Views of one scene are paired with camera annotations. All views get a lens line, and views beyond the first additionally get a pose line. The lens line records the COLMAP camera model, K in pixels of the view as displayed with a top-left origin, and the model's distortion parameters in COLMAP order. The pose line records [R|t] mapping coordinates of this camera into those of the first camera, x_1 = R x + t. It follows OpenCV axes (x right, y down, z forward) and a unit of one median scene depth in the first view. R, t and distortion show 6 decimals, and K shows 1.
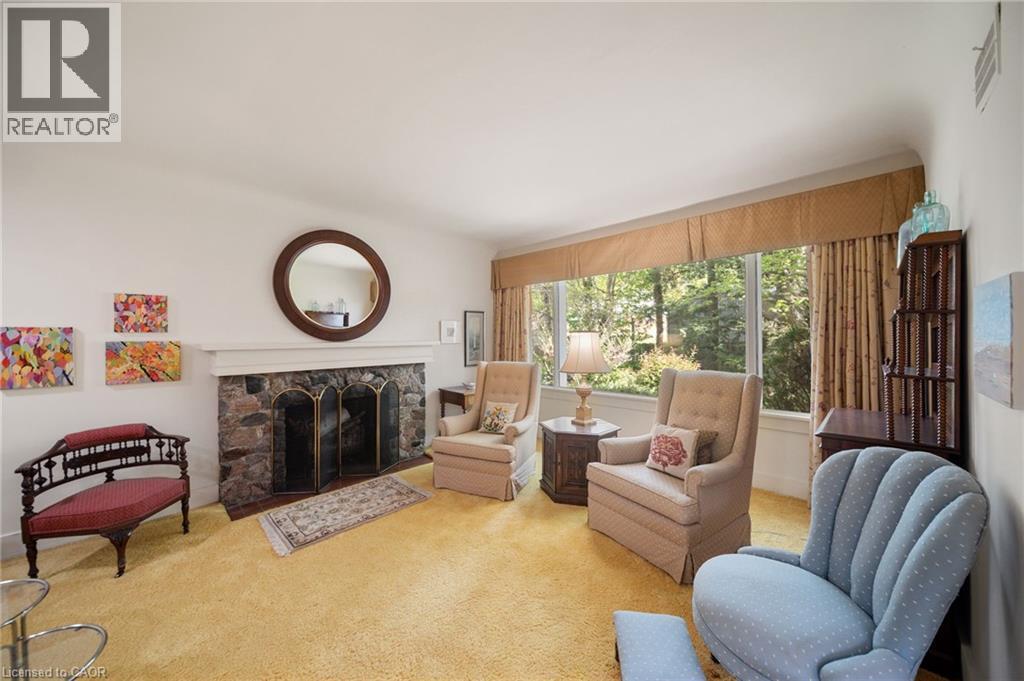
lens RADIAL K [[365.0, 0, 511.1], [0, 365.0, 337.6], [0, 0, 1]] dist [0.000513, -0.002184]
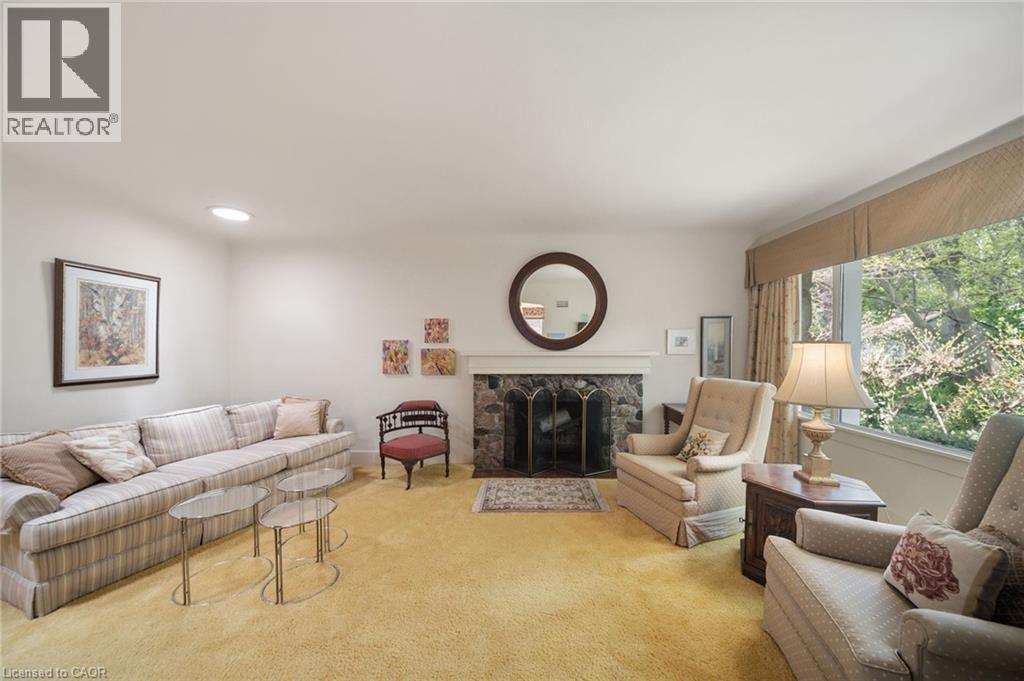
lens RADIAL K [[365.1, 0, 512.8], [0, 365.1, 350.4], [0, 0, 1]] dist [-0.000613, -0.000178]
pose [[0.678884, 0.016706, -0.734056, 0.348833], [-0.006120, 0.999835, 0.017094, -0.010700], [0.734220, -0.007113, 0.678874, 0.166376]]
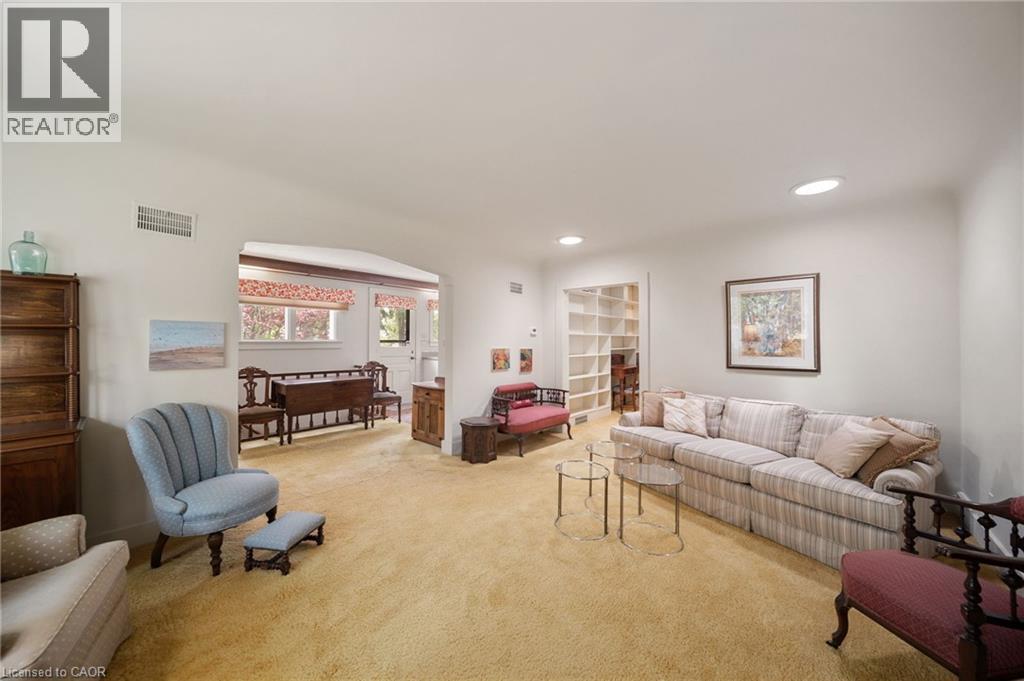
lens RADIAL K [[362.0, 0, 512.0], [0, 362.0, 340.5], [0, 0, 1]] dist [-0.000400, -0.000153]
pose [[-0.998829, 0.005475, -0.048065, -0.267826], [0.005630, 0.999979, -0.003081, 0.001044], [0.048047, -0.003348, -0.998839, 1.306785]]
